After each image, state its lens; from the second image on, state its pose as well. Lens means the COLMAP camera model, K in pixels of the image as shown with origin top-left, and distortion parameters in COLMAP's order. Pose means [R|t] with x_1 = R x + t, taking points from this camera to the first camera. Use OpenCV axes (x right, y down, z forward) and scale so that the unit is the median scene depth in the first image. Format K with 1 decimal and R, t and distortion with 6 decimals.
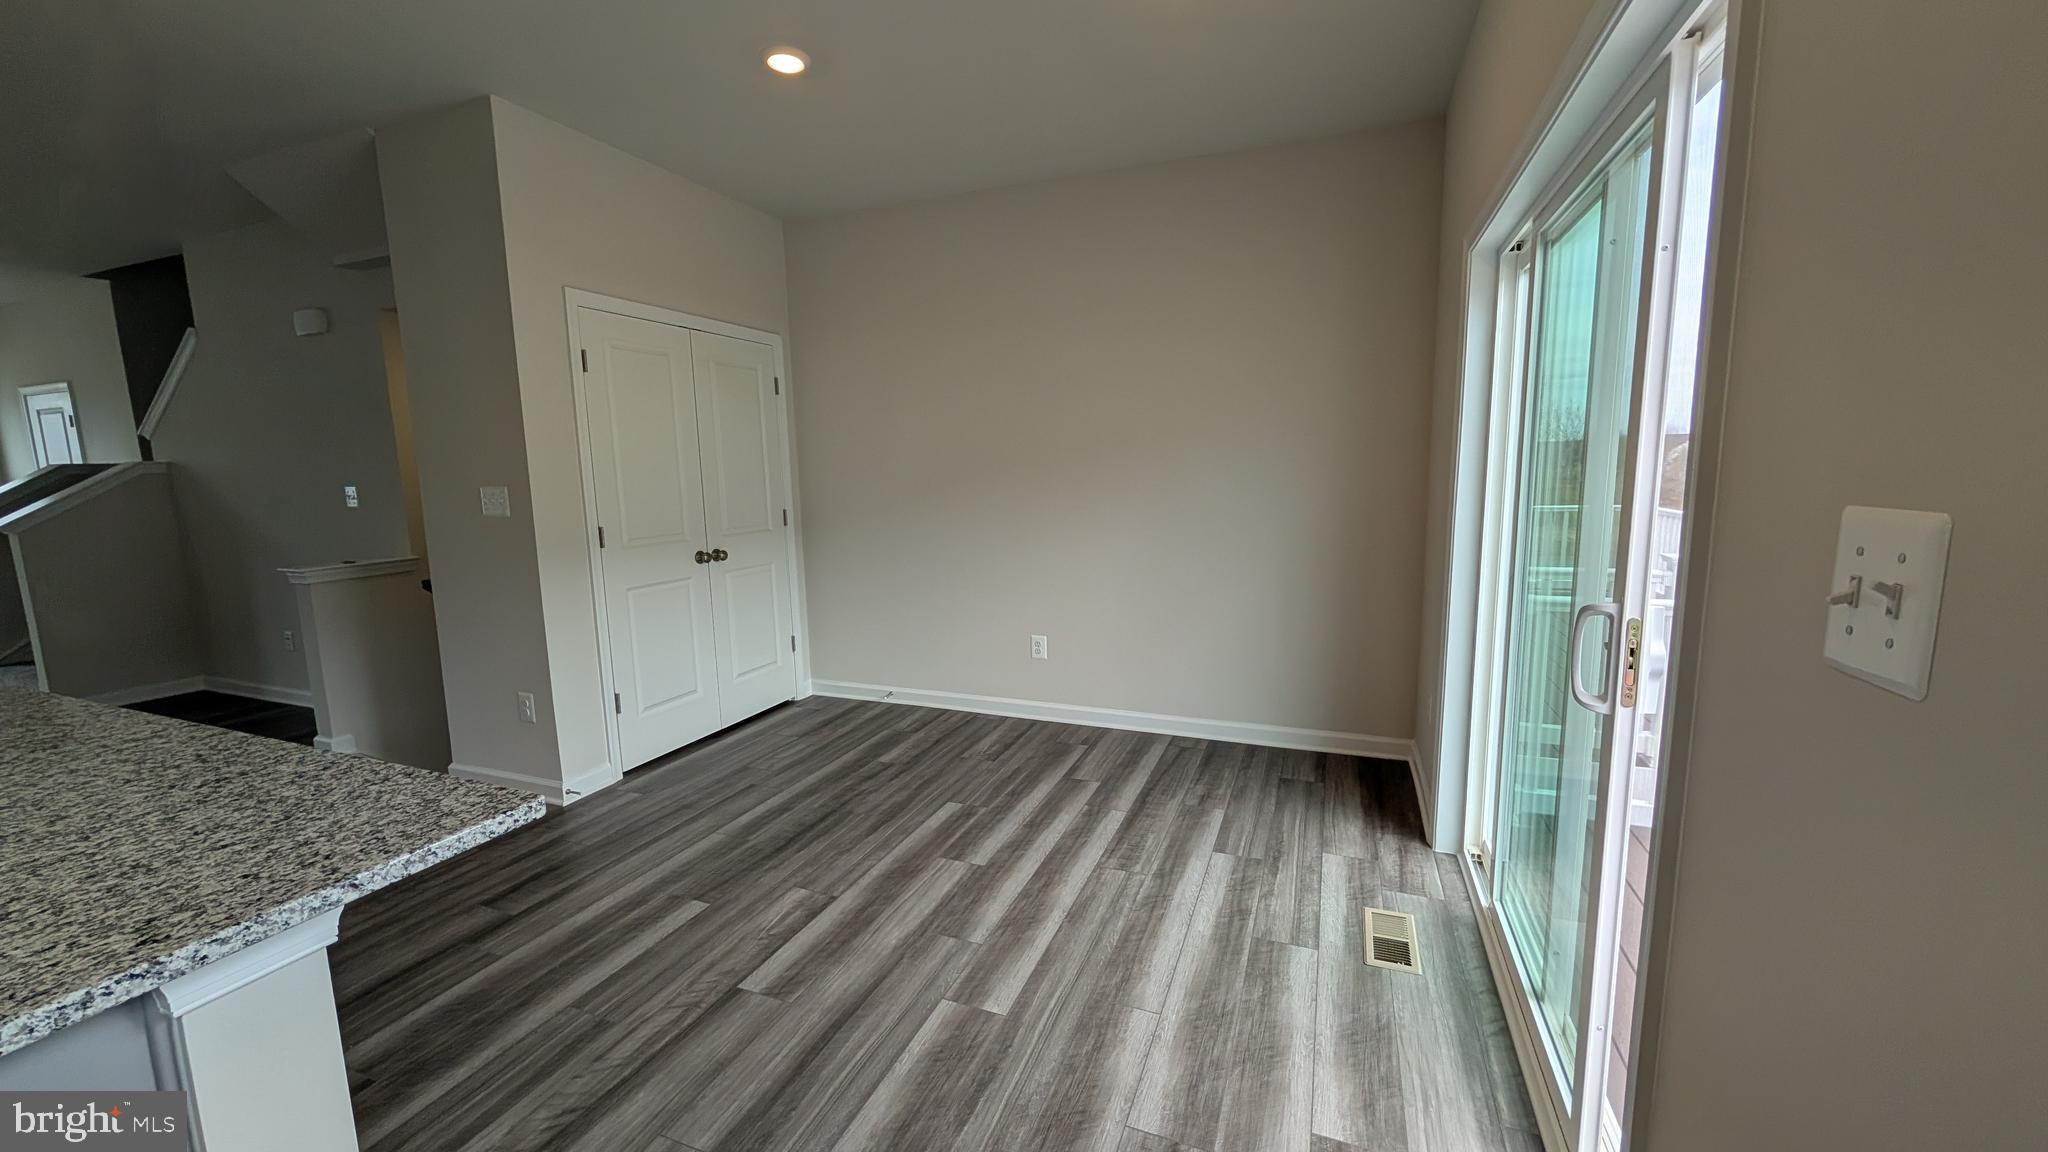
lens RADIAL K [[773.1, 0, 1029.1], [0, 773.1, 570.4], [0, 0, 1]] dist [0.000421, 0.000596]
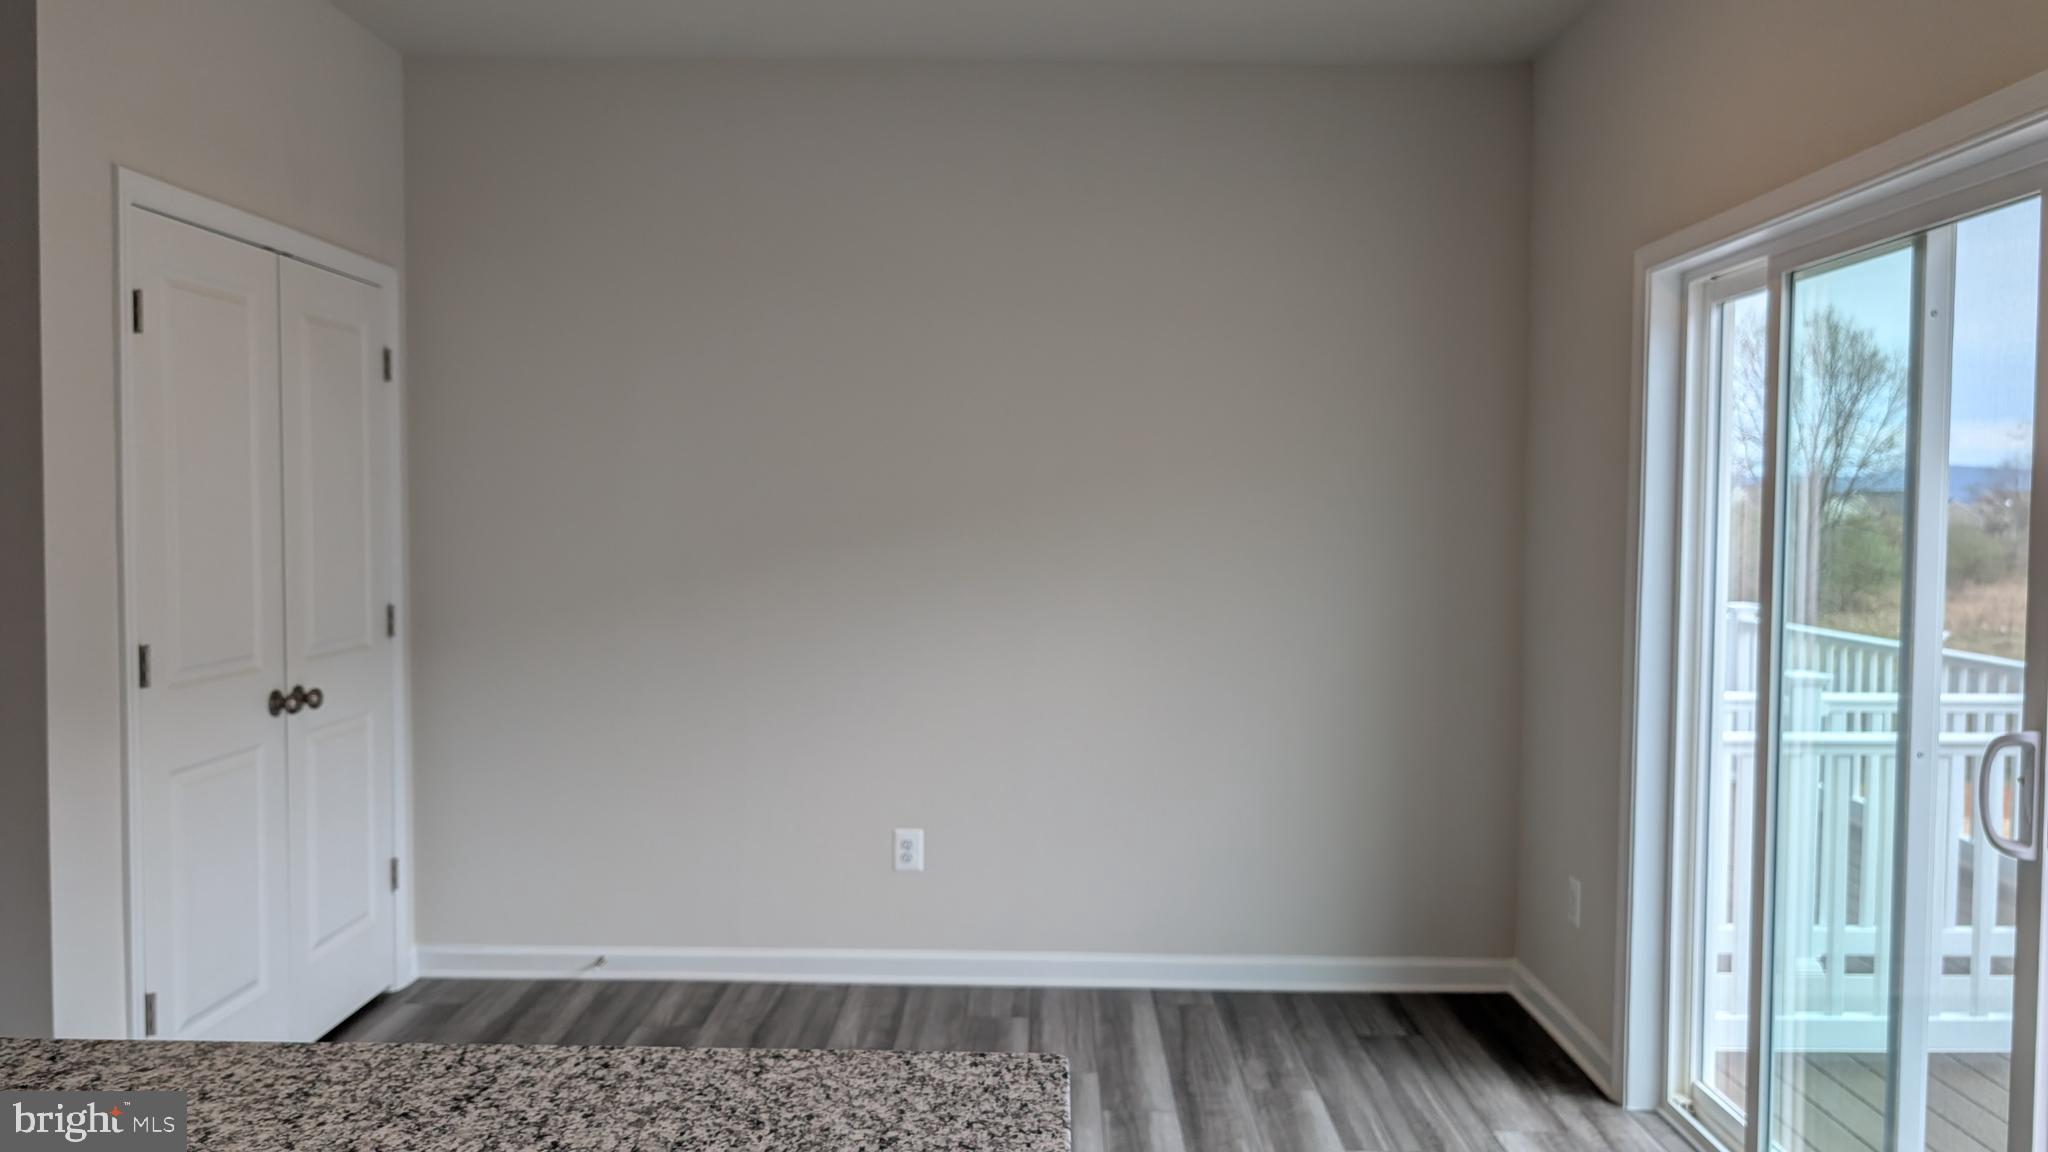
lens RADIAL K [[1509.3, 0, 1025.5], [0, 1509.3, 560.2], [0, 0, 1]] dist [0.024738, -0.024500]
pose [[0.934026, 0.013488, 0.356952, -0.399026], [0.022216, 0.995159, -0.095736, -0.005564], [-0.356515, 0.097350, 0.929204, -0.094763]]
